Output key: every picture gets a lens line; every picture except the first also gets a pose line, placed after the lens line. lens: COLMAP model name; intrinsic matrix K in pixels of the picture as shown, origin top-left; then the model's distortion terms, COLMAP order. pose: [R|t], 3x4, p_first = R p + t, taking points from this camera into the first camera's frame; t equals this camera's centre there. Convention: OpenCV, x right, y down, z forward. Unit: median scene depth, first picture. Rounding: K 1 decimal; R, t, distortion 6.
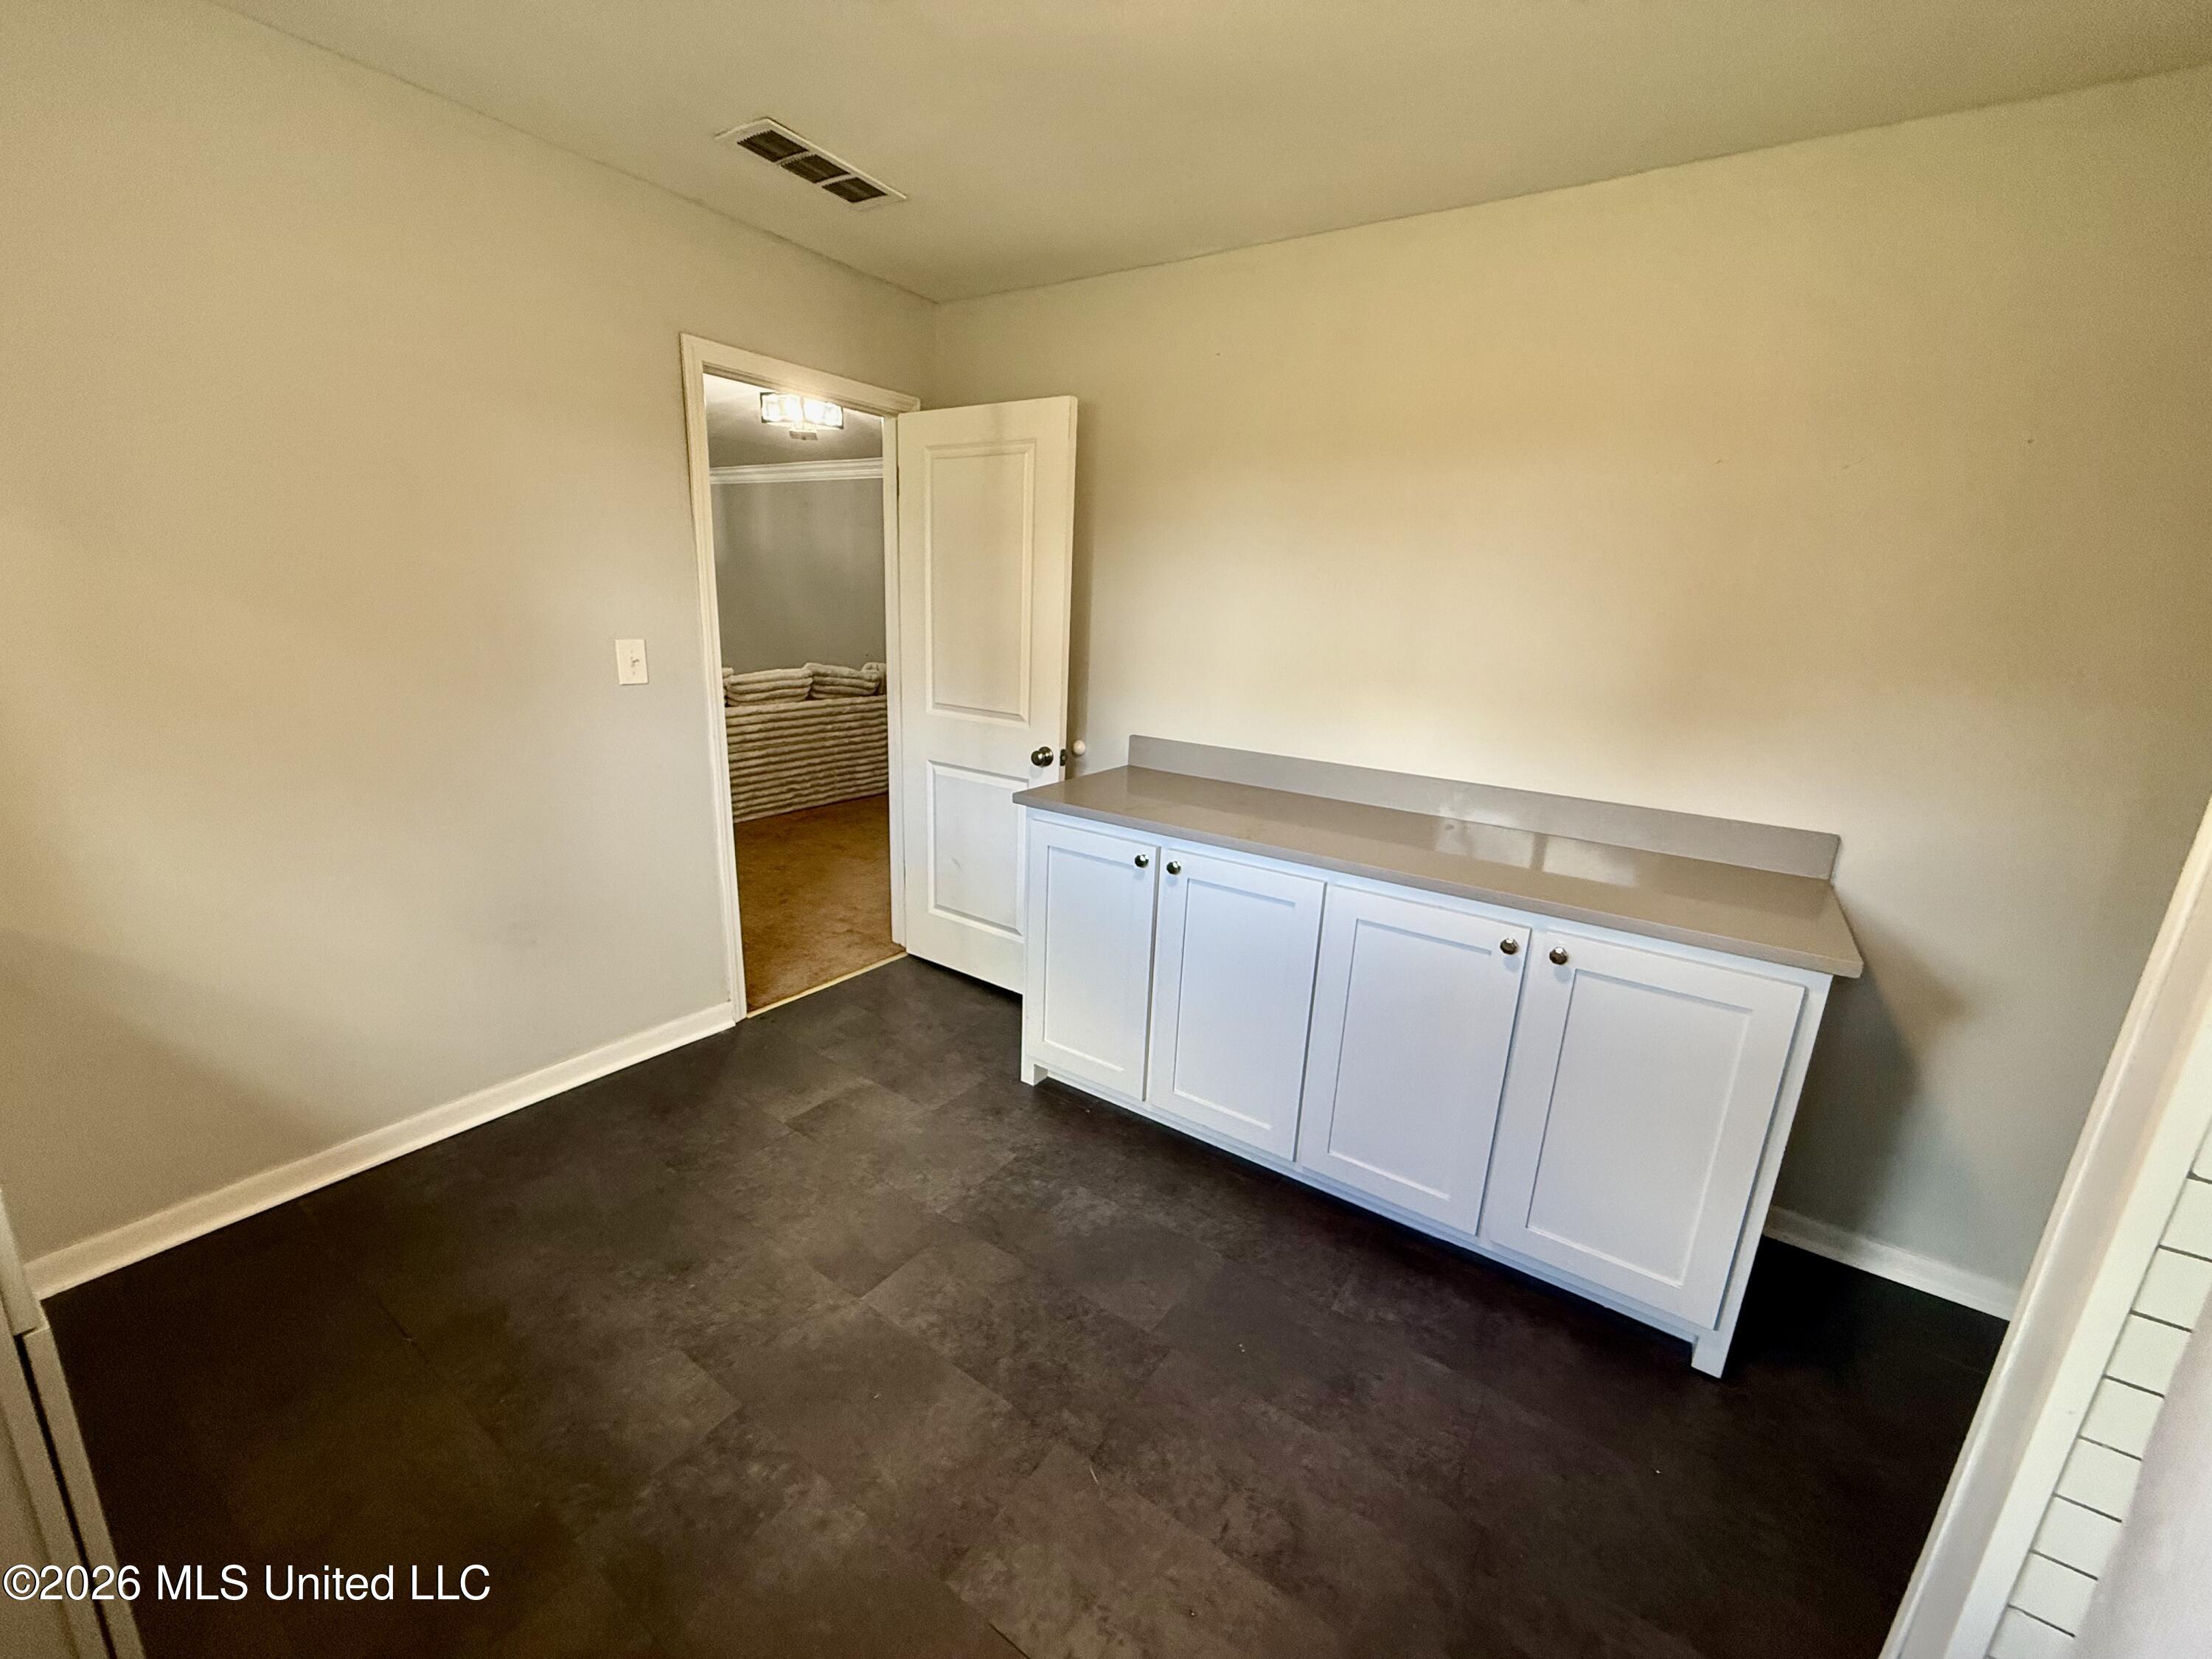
lens RADIAL K [[882.2, 0, 1100.4], [0, 882.2, 830.6], [0, 0, 1]] dist [-0.003224, -0.000235]
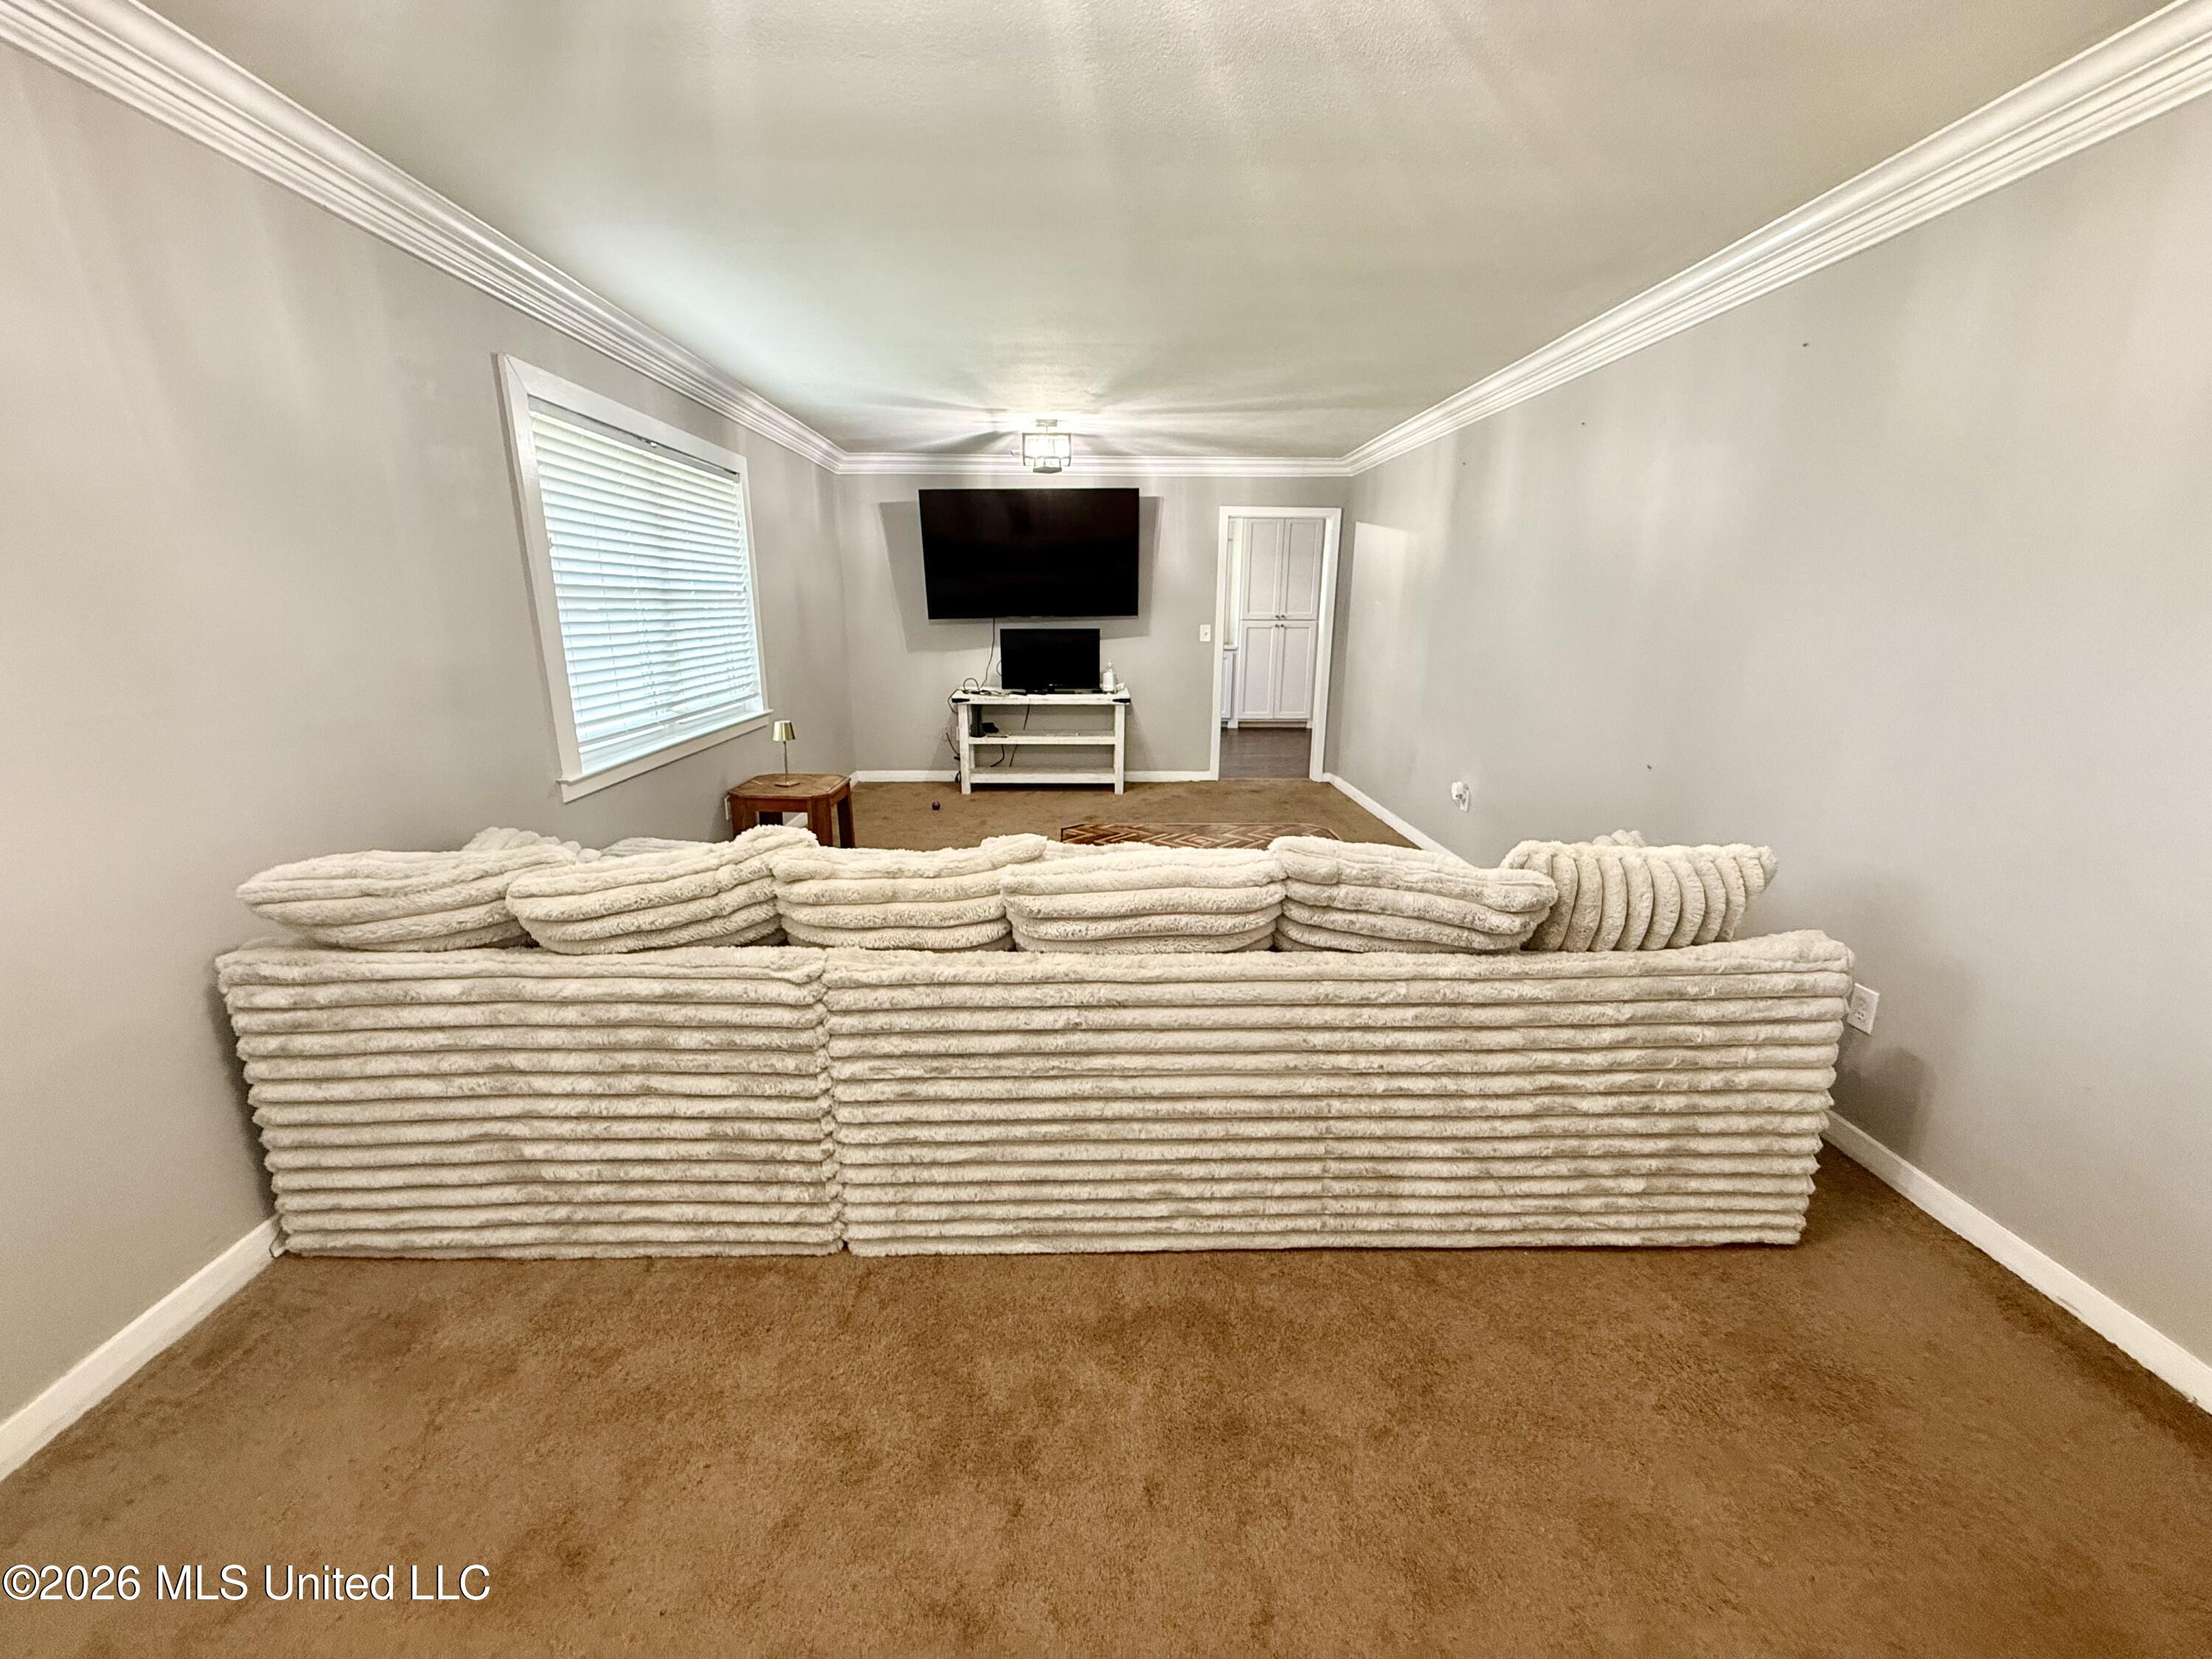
lens RADIAL K [[882.2, 0, 1100.4], [0, 882.2, 830.6], [0, 0, 1]] dist [-0.003224, -0.000235]
pose [[0.587253, 0.162730, -0.792876, -0.114520], [-0.187988, 0.980216, 0.061944, -0.195907], [0.787270, 0.112674, 0.606226, 0.738025]]
